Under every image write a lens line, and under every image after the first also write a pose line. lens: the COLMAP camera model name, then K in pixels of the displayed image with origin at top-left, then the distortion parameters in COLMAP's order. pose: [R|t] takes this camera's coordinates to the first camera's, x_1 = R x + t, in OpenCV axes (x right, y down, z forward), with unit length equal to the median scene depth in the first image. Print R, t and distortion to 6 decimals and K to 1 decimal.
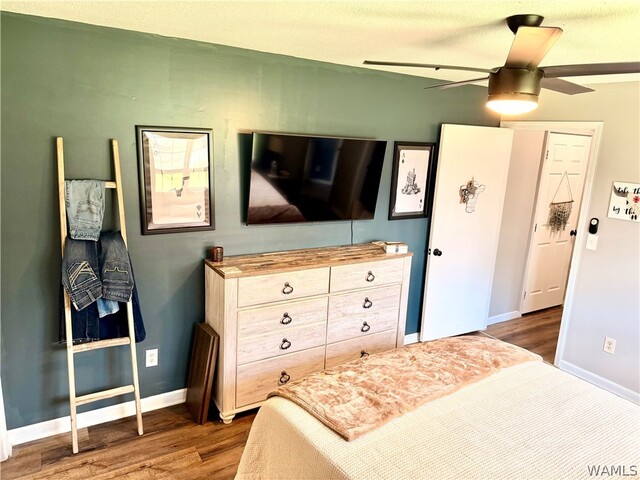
lens RADIAL K [[448.4, 0, 319.9], [0, 448.4, 240.3], [0, 0, 1]] dist [0.002291, 0.000266]
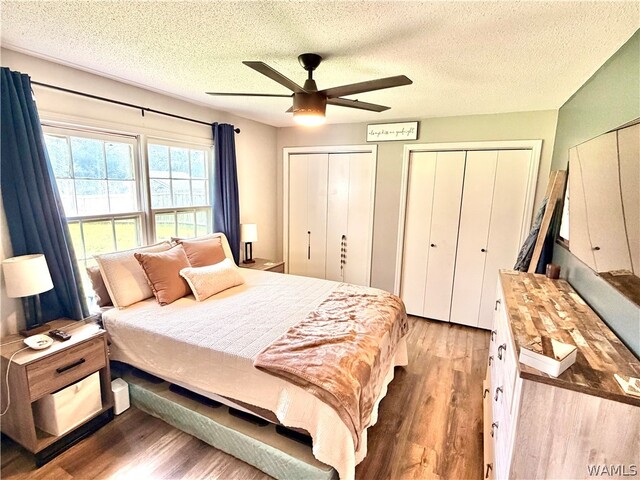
lens RADIAL K [[318.5, 0, 320.4], [0, 318.5, 240.2], [0, 0, 1]] dist [-0.000263, -0.000006]
pose [[-0.840855, 0.030140, -0.540421, 0.572171], [-0.177895, 0.927591, 0.328525, -0.167269], [0.511191, 0.372380, -0.774607, 1.175654]]
